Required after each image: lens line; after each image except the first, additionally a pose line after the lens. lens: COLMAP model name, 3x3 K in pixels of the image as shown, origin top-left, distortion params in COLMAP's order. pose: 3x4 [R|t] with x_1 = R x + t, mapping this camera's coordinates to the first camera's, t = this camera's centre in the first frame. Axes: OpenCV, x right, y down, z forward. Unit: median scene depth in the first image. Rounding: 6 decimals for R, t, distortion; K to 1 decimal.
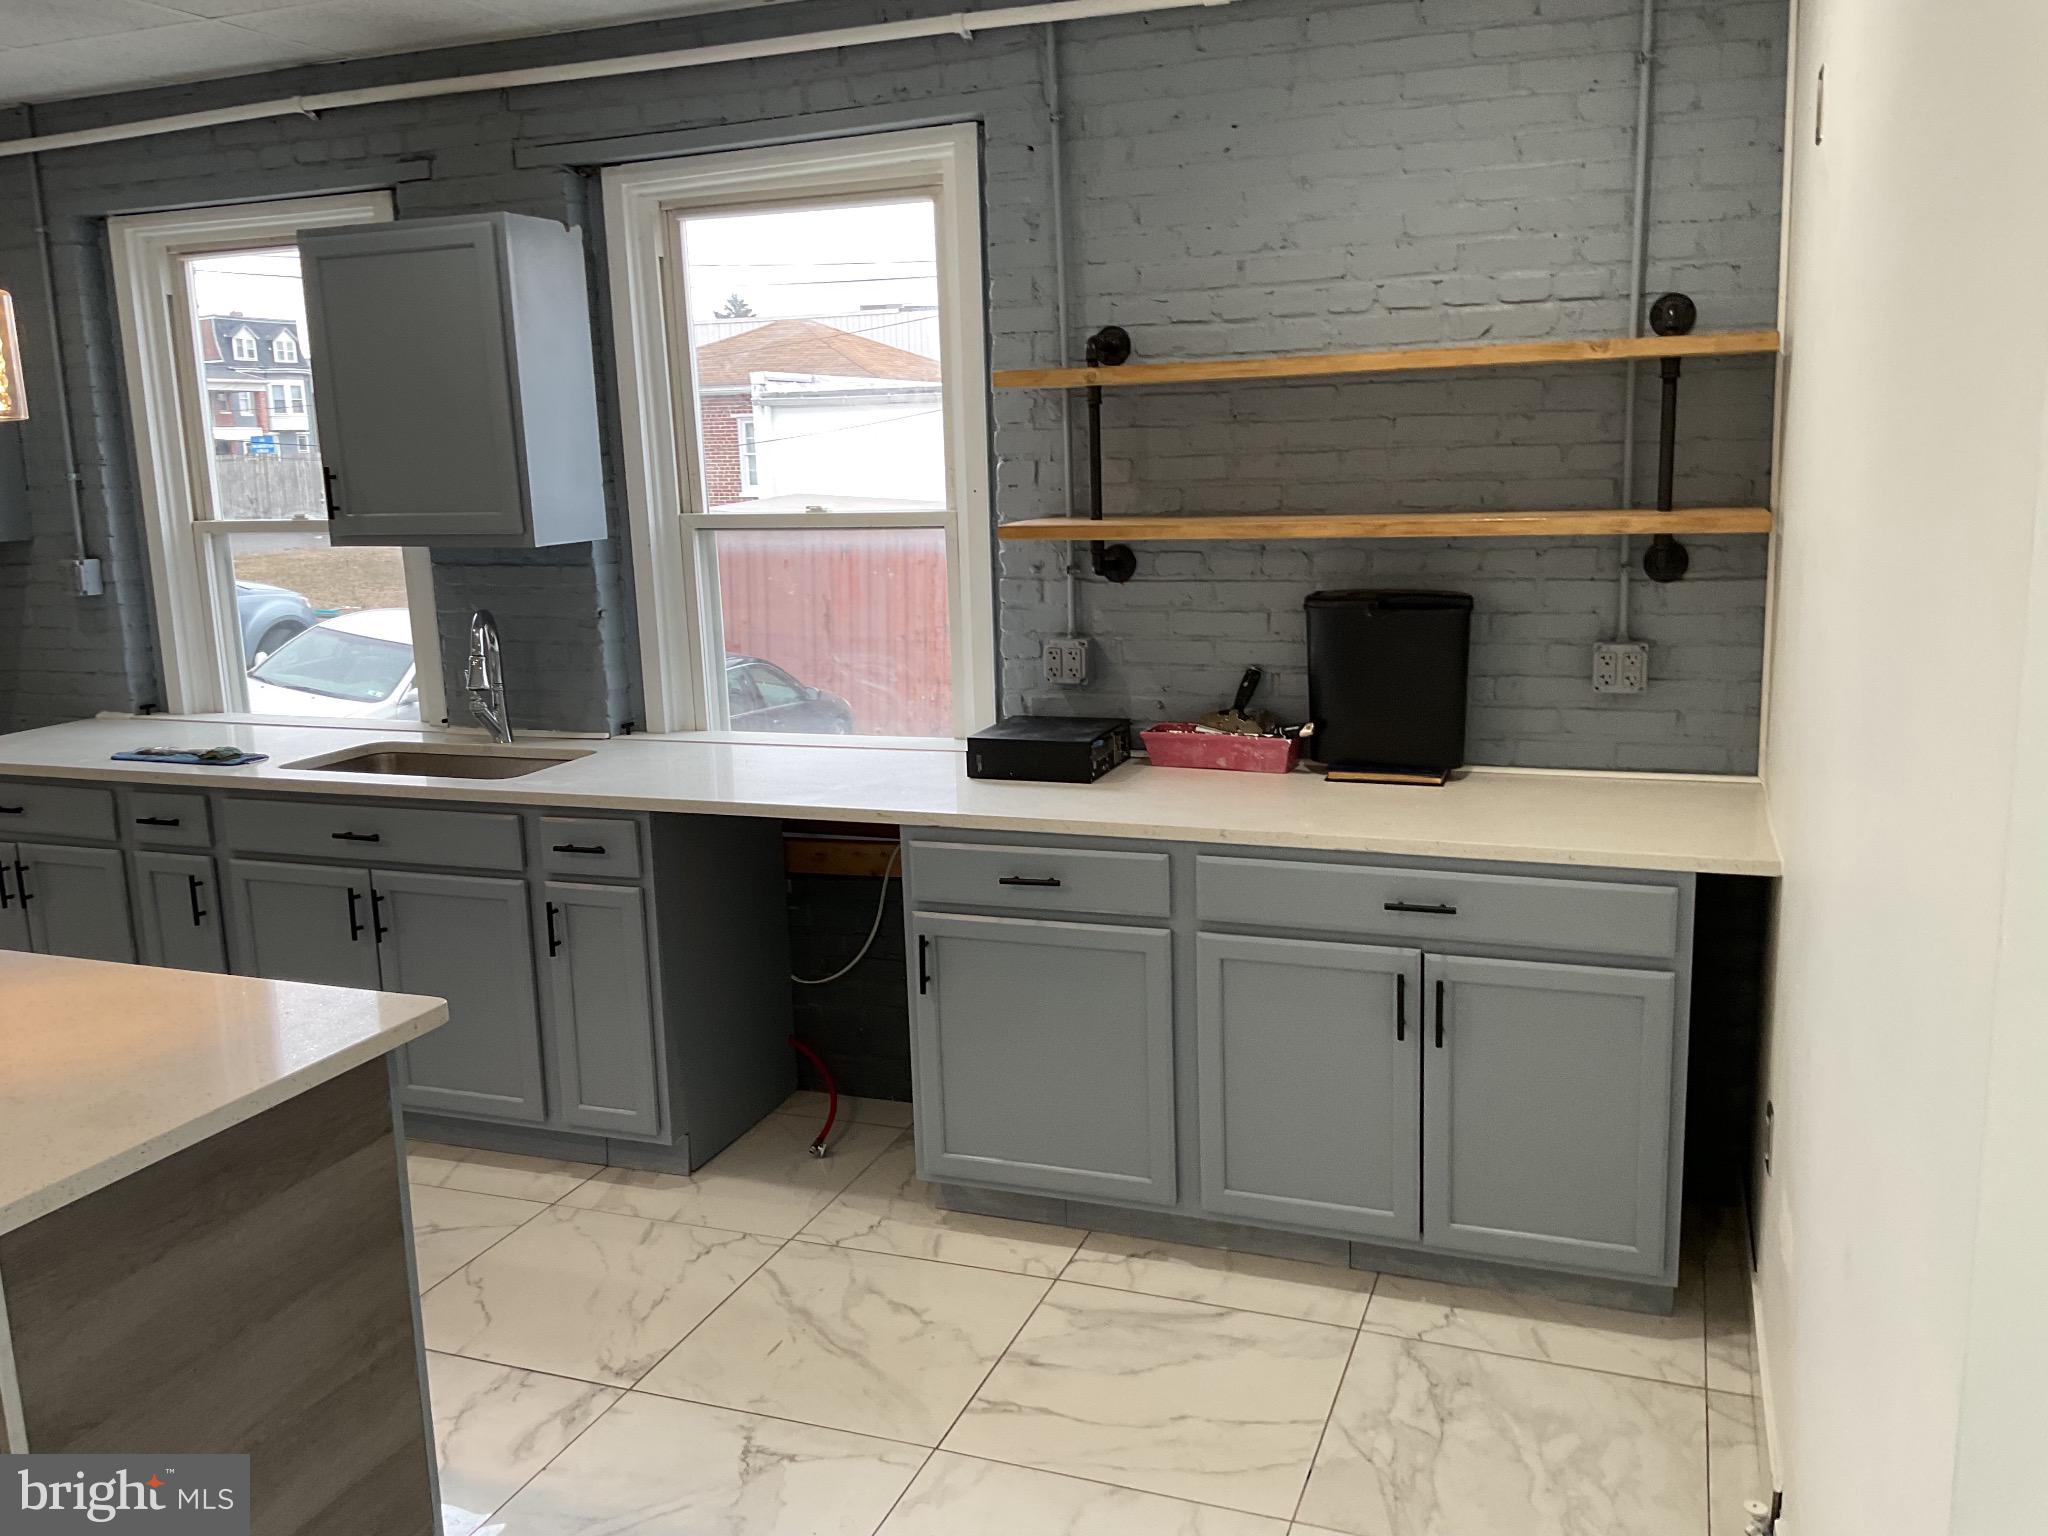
lens RADIAL K [[1703.1, 0, 1022.1], [0, 1703.1, 781.2], [0, 0, 1]] dist [0.081085, -0.132247]
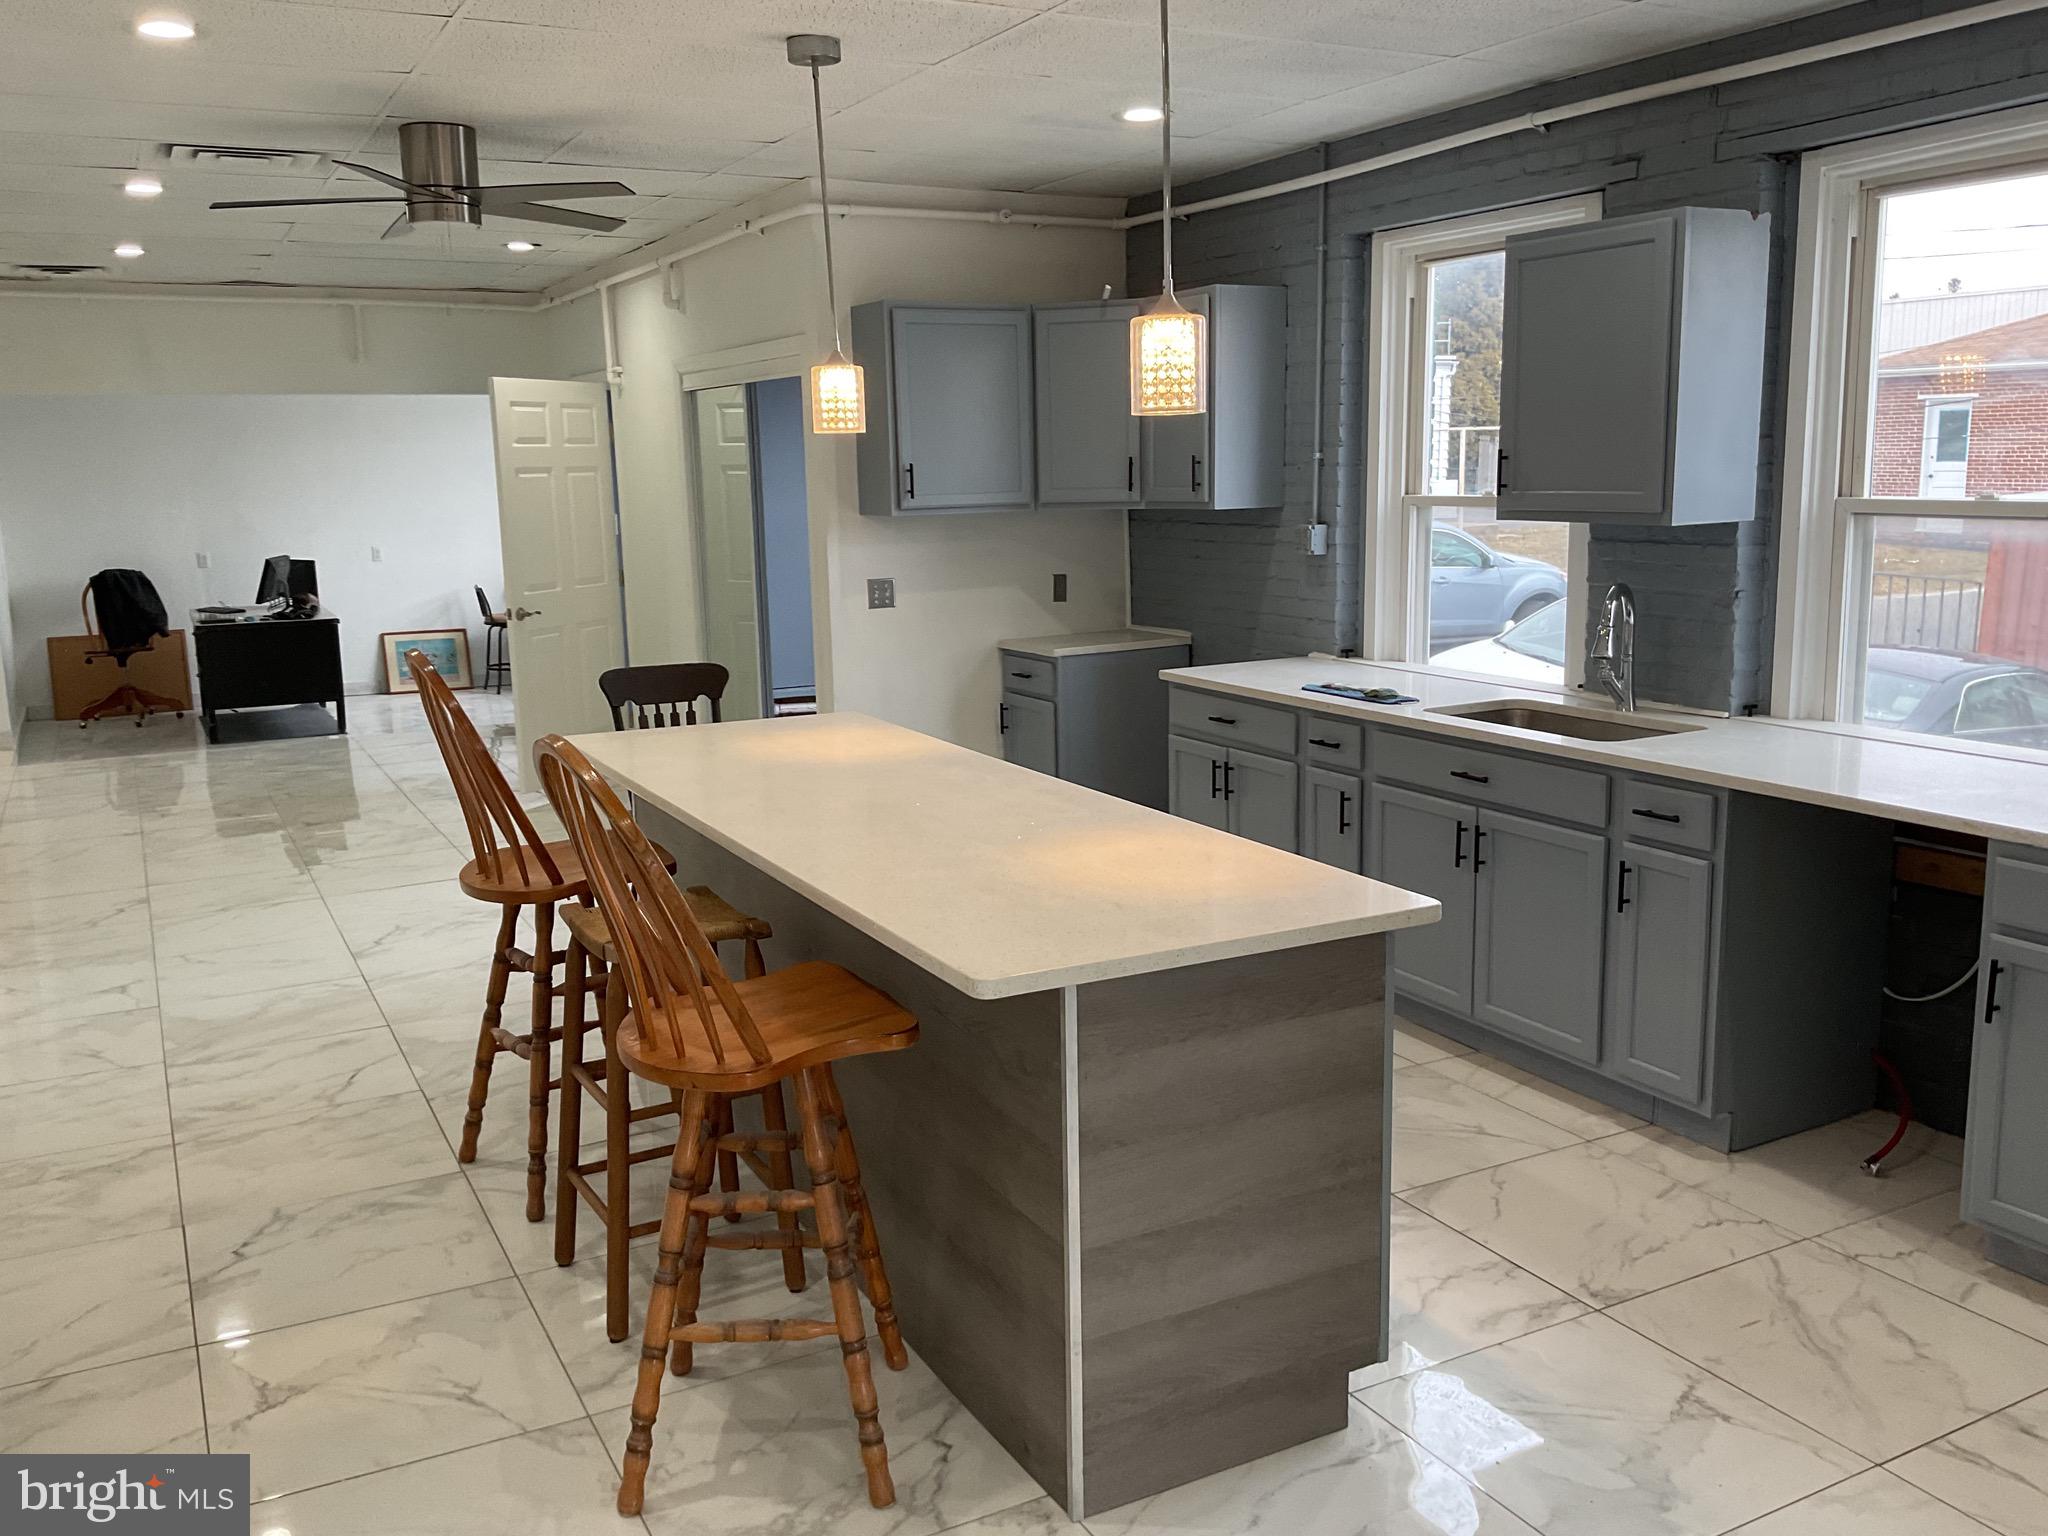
lens RADIAL K [[1703.1, 0, 1015.7], [0, 1703.1, 801.4], [0, 0, 1]] dist [0.081085, -0.132247]
pose [[0.753130, 0.145526, -0.641574, 0.109982], [-0.131256, 0.988858, 0.070220, 0.008172], [0.644645, 0.031326, 0.763840, -0.053105]]
